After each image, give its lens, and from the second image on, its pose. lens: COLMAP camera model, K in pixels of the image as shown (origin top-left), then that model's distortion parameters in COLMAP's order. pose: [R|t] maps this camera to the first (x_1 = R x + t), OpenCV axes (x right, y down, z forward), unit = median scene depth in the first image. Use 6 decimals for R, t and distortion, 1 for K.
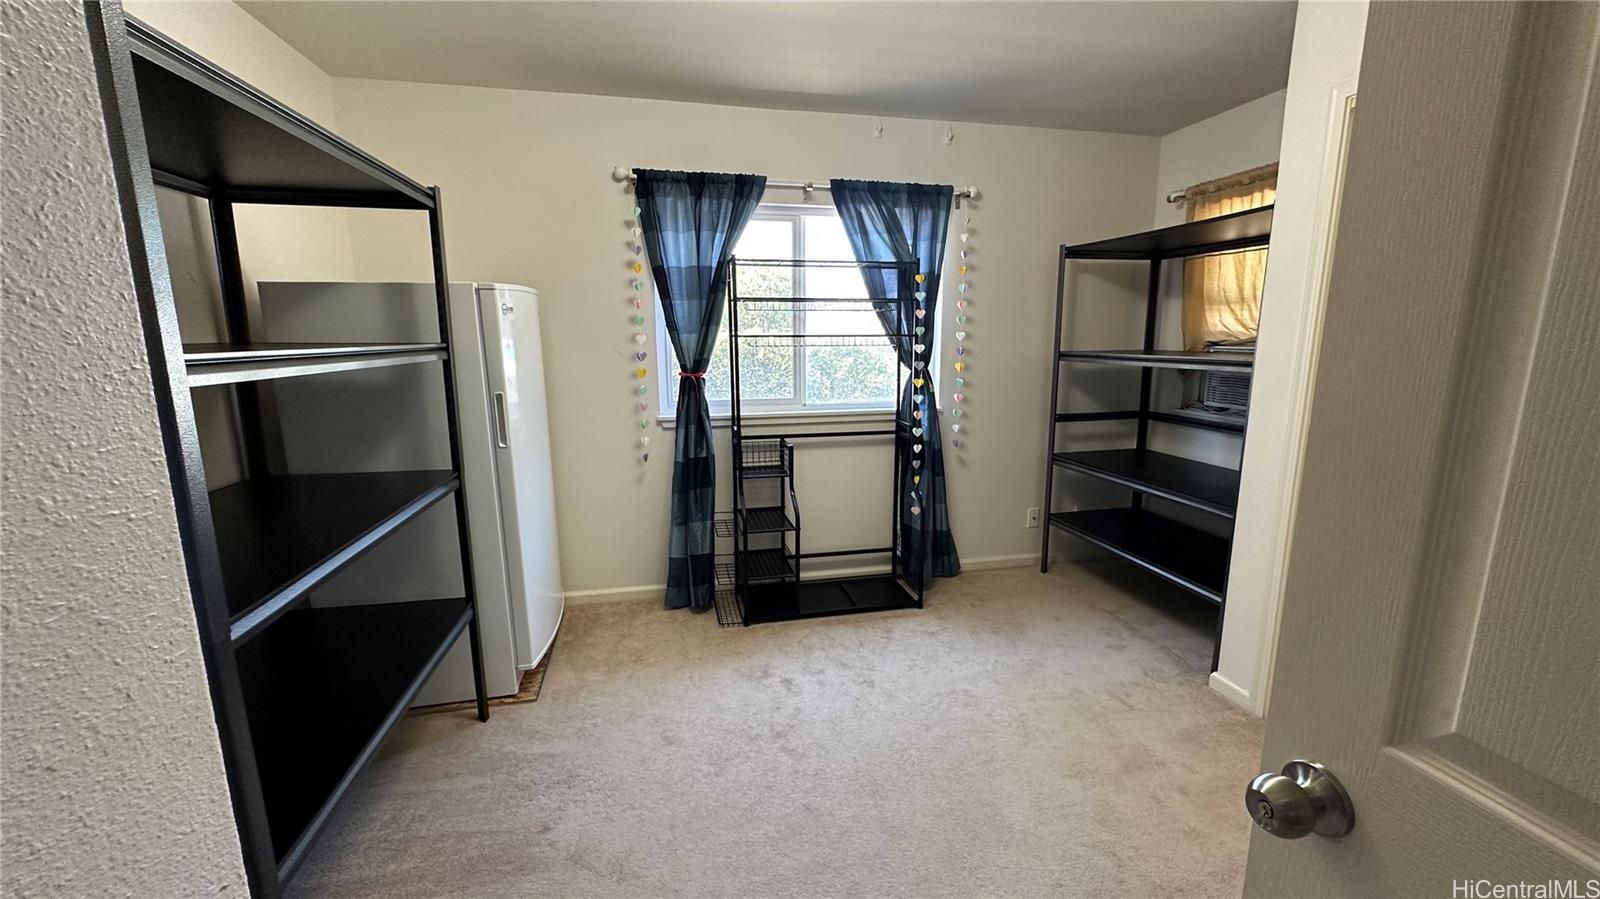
lens RADIAL K [[641.7, 0, 794.7], [0, 641.7, 454.6], [0, 0, 1]] dist [-0.001361, -0.000104]
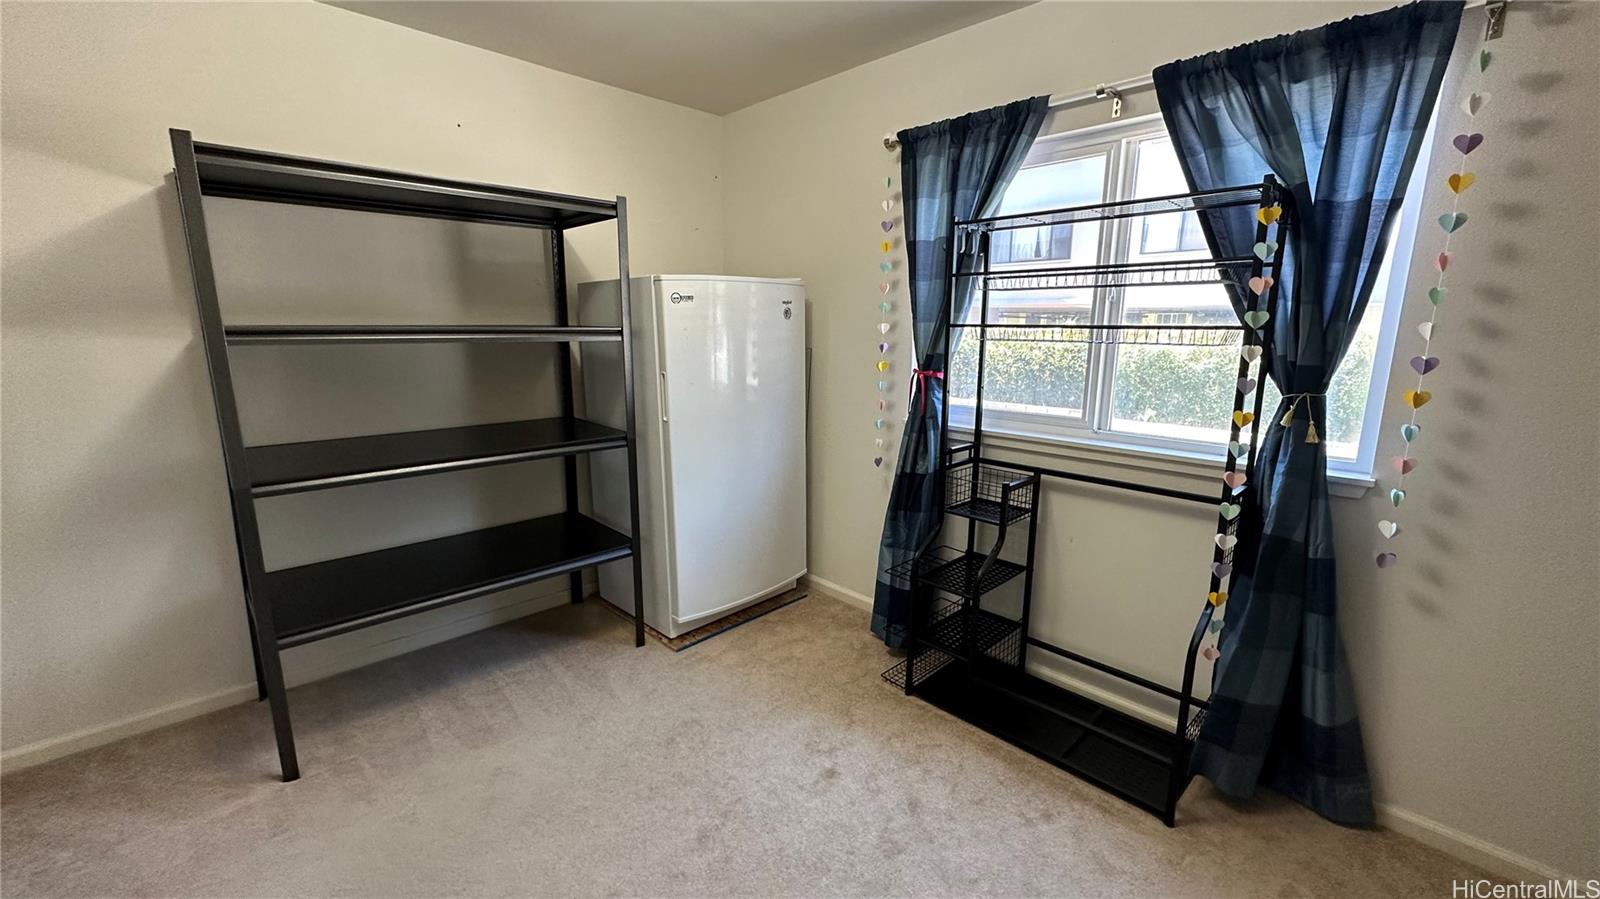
lens RADIAL K [[641.7, 0, 792.3], [0, 641.7, 445.6], [0, 0, 1]] dist [-0.001361, -0.000104]
pose [[0.526085, 0.166711, -0.833932, 0.435256], [-0.165022, 0.981971, 0.092202, -0.077215], [0.834267, 0.089111, 0.544111, 0.409747]]
